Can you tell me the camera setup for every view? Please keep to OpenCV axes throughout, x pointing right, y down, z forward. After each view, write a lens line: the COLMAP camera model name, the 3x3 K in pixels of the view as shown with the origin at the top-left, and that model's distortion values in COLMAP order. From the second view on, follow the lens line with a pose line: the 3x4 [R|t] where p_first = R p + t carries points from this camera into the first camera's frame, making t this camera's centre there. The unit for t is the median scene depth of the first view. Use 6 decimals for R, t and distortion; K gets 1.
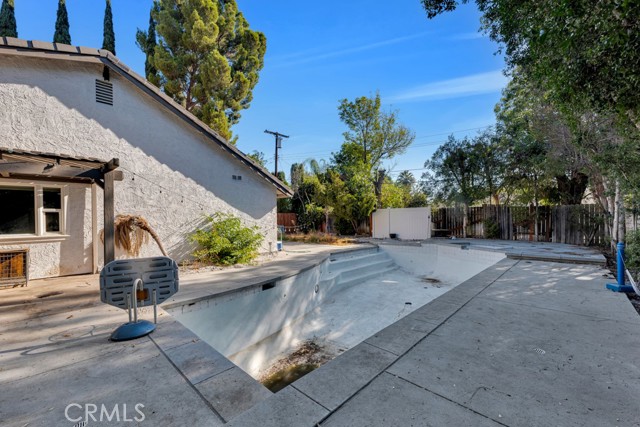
lens RADIAL K [[268.9, 0, 320.3], [0, 268.9, 216.6], [0, 0, 1]] dist [0.008834, 0.000064]
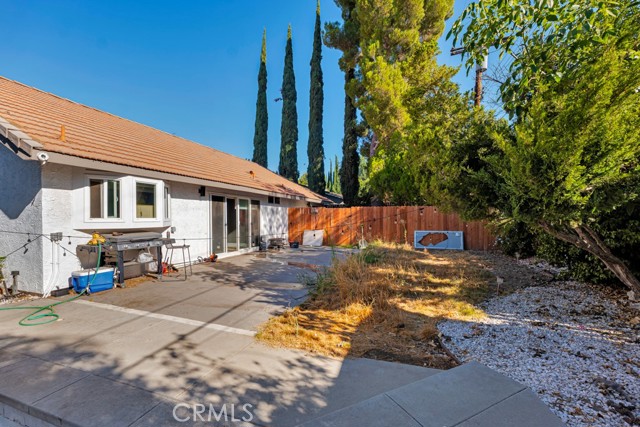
lens RADIAL K [[268.9, 0, 319.5], [0, 268.9, 218.8], [0, 0, 1]] dist [0.008834, 0.000064]
pose [[0.420940, 0.011566, -0.907015, 0.185651], [0.003608, 0.999889, 0.014425, 0.002085], [0.907081, -0.009345, 0.420851, 0.564482]]
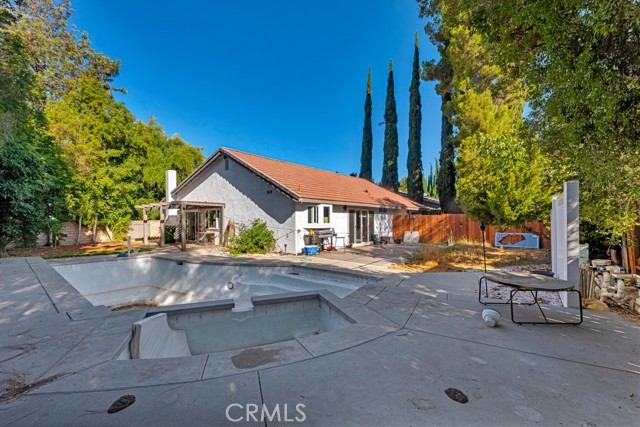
lens RADIAL K [[268.9, 0, 317.2], [0, 268.9, 219.6], [0, 0, 1]] dist [0.008834, 0.000064]
pose [[0.068877, 0.006197, -0.997606, 0.417990], [0.007385, 0.999950, 0.006721, -0.006433], [0.997598, -0.007830, 0.068828, 0.467520]]
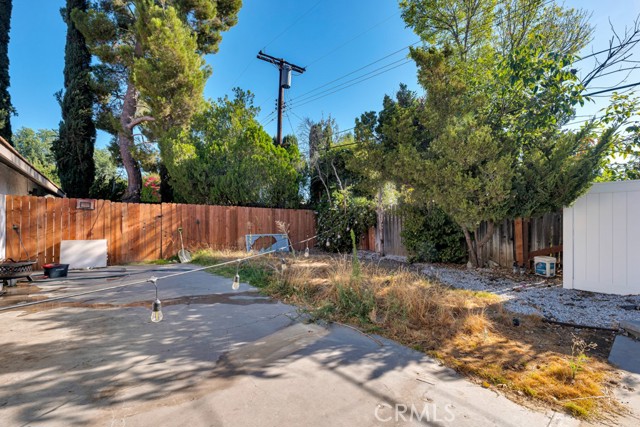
lens RADIAL K [[268.9, 0, 323.2], [0, 268.9, 224.7], [0, 0, 1]] dist [0.008834, 0.000064]
pose [[0.993971, 0.011373, -0.109052, -0.018228], [-0.010579, 0.999913, 0.007852, 0.010383], [0.109132, -0.006651, 0.994005, 0.509227]]
